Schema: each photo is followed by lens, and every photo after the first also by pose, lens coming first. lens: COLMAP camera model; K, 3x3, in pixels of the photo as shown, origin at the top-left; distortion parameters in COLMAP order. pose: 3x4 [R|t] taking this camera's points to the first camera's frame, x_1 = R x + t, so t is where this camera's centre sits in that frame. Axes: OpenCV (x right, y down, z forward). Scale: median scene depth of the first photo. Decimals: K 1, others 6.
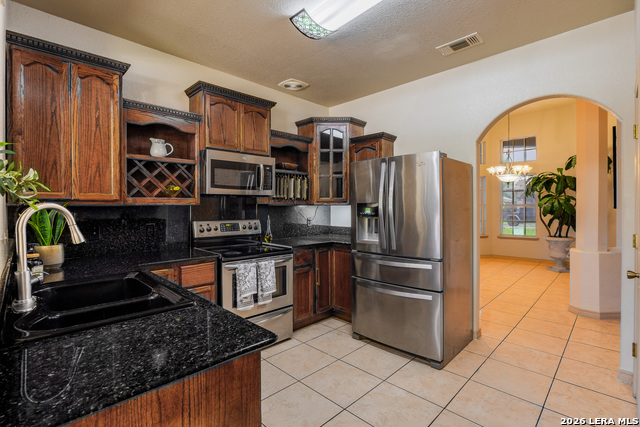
lens RADIAL K [[301.3, 0, 318.2], [0, 301.3, 209.8], [0, 0, 1]] dist [-0.010612, -0.000089]
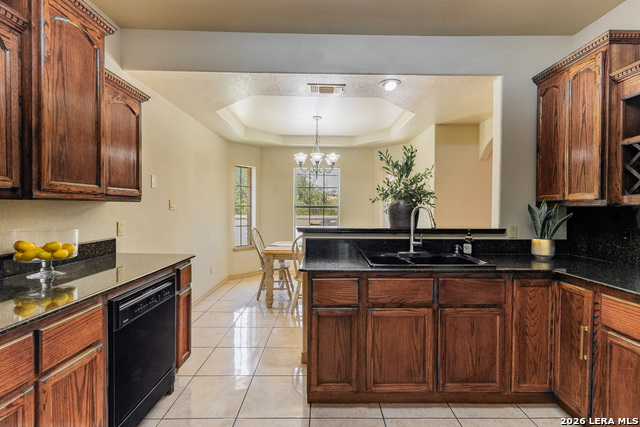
lens RADIAL K [[294.7, 0, 324.4], [0, 294.7, 213.3], [0, 0, 1]] dist [0.001683, 0.002111]
pose [[-0.696609, 0.015195, -0.717290, 0.304219], [-0.004879, 0.999652, 0.025915, -0.006176], [0.717434, 0.021553, -0.696293, 0.641626]]
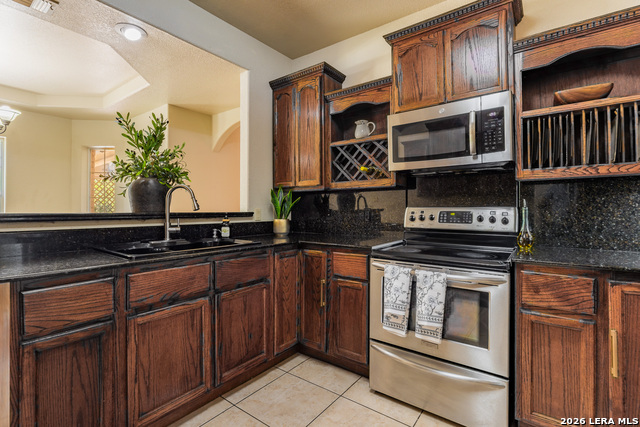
lens RADIAL K [[301.3, 0, 321.2], [0, 301.3, 206.9], [0, 0, 1]] dist [-0.010612, -0.000089]
pose [[0.146481, -0.002146, -0.989211, 0.293370], [-0.006777, 0.999972, -0.003173, 0.034297], [0.989190, 0.007168, 0.146462, 0.524236]]
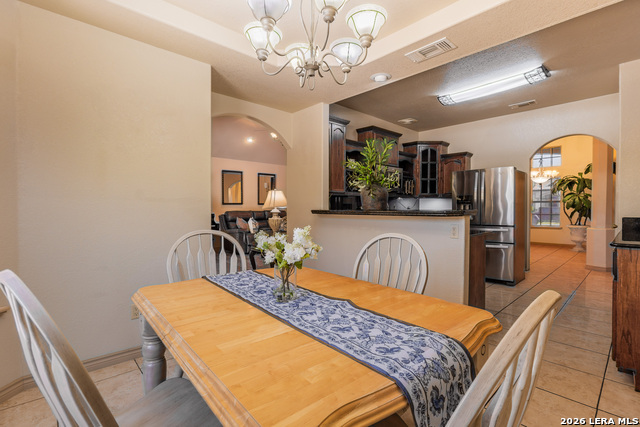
lens RADIAL K [[301.3, 0, 321.1], [0, 301.3, 215.3], [0, 0, 1]] dist [-0.010612, -0.000089]
pose [[0.999476, 0.003191, -0.032213, -0.479577], [-0.002721, 0.999889, 0.014624, 0.053968], [0.032256, -0.014529, 0.999374, -0.586798]]
